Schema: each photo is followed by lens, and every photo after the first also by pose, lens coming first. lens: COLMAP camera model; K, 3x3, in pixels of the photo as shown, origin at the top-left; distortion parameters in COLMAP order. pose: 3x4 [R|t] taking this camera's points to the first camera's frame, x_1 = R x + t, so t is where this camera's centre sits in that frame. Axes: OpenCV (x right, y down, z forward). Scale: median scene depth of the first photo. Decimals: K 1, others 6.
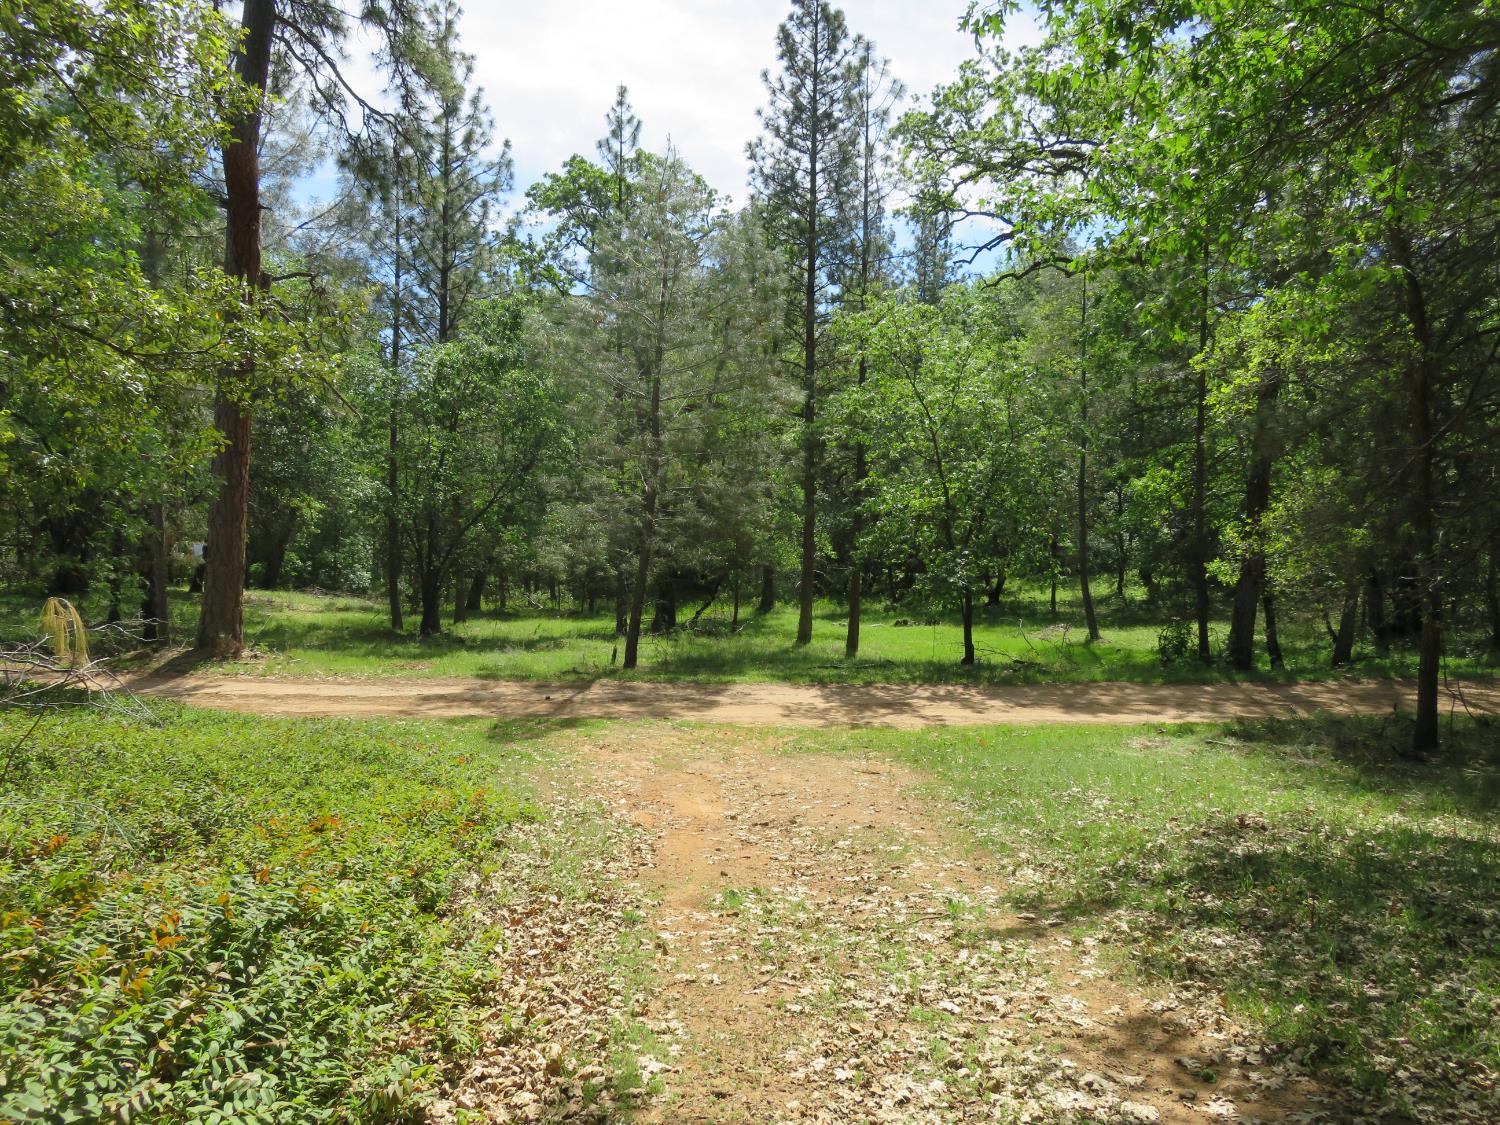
lens RADIAL K [[1104.3, 0, 753.4], [0, 1104.3, 563.7], [0, 0, 1]] dist [-0.002714, 0.000665]
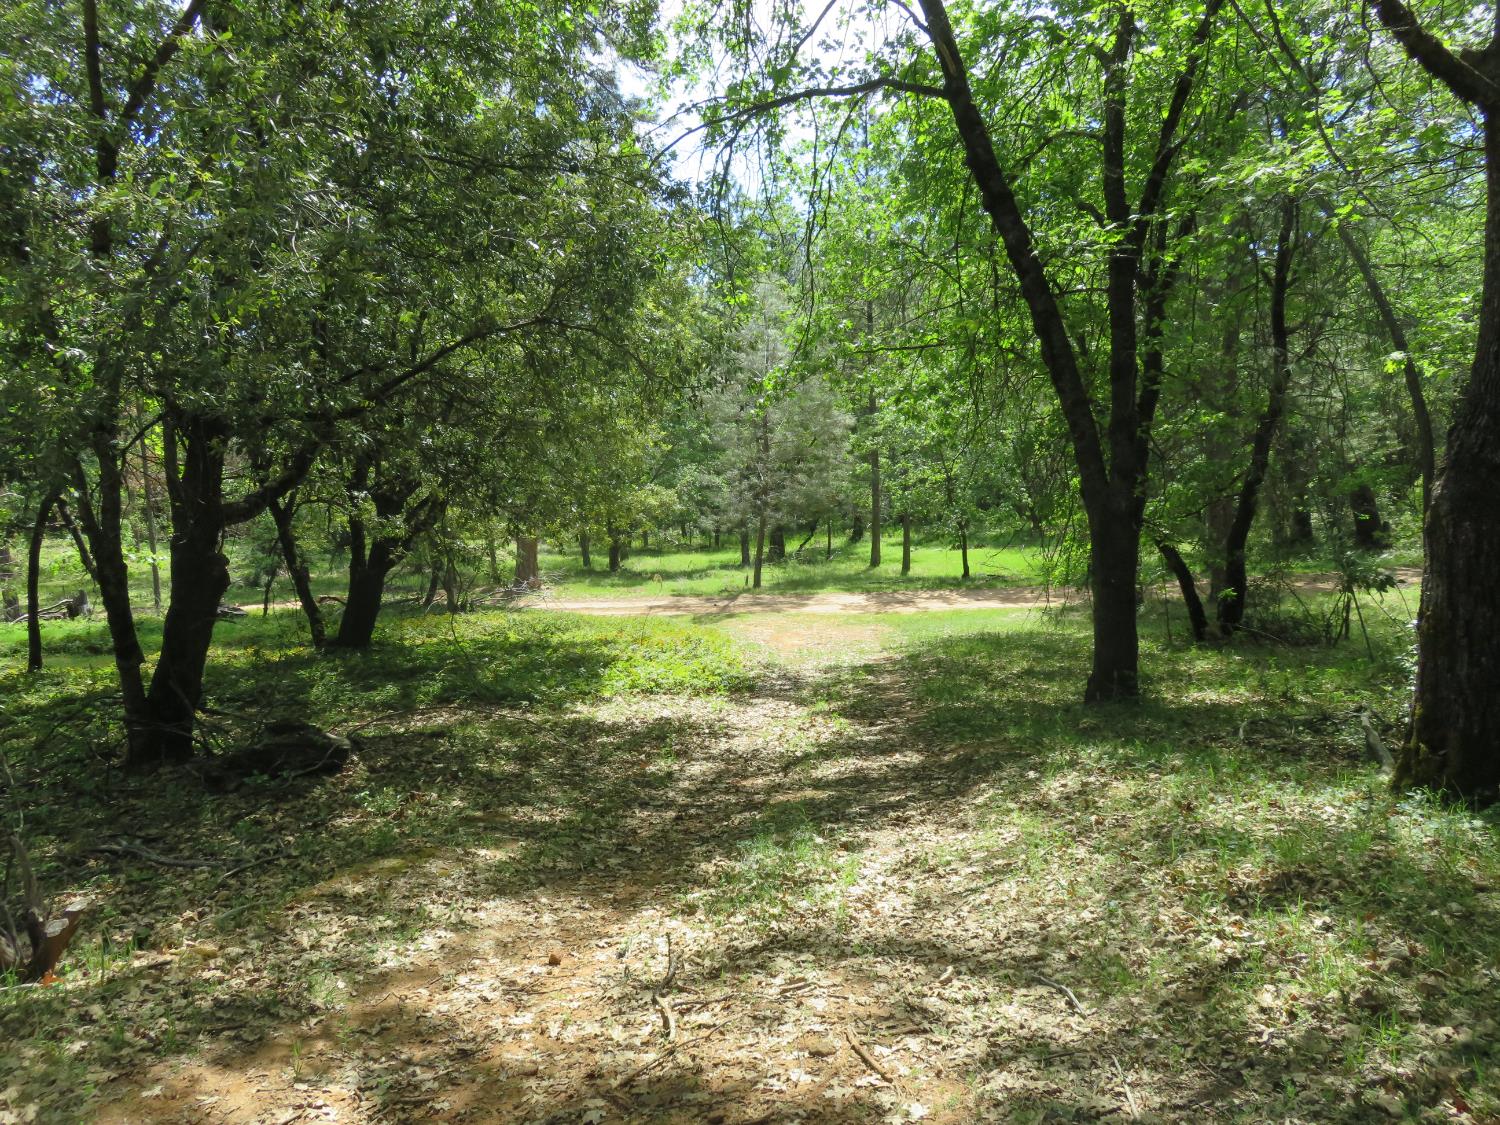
lens RADIAL K [[1104.3, 0, 750.4], [0, 1104.3, 563.2], [0, 0, 1]] dist [-0.002714, 0.000665]
pose [[0.993834, -0.038143, -0.104109, 0.040096], [0.045514, 0.996552, 0.069372, -0.044421], [0.101104, -0.073683, 0.992144, -0.500577]]
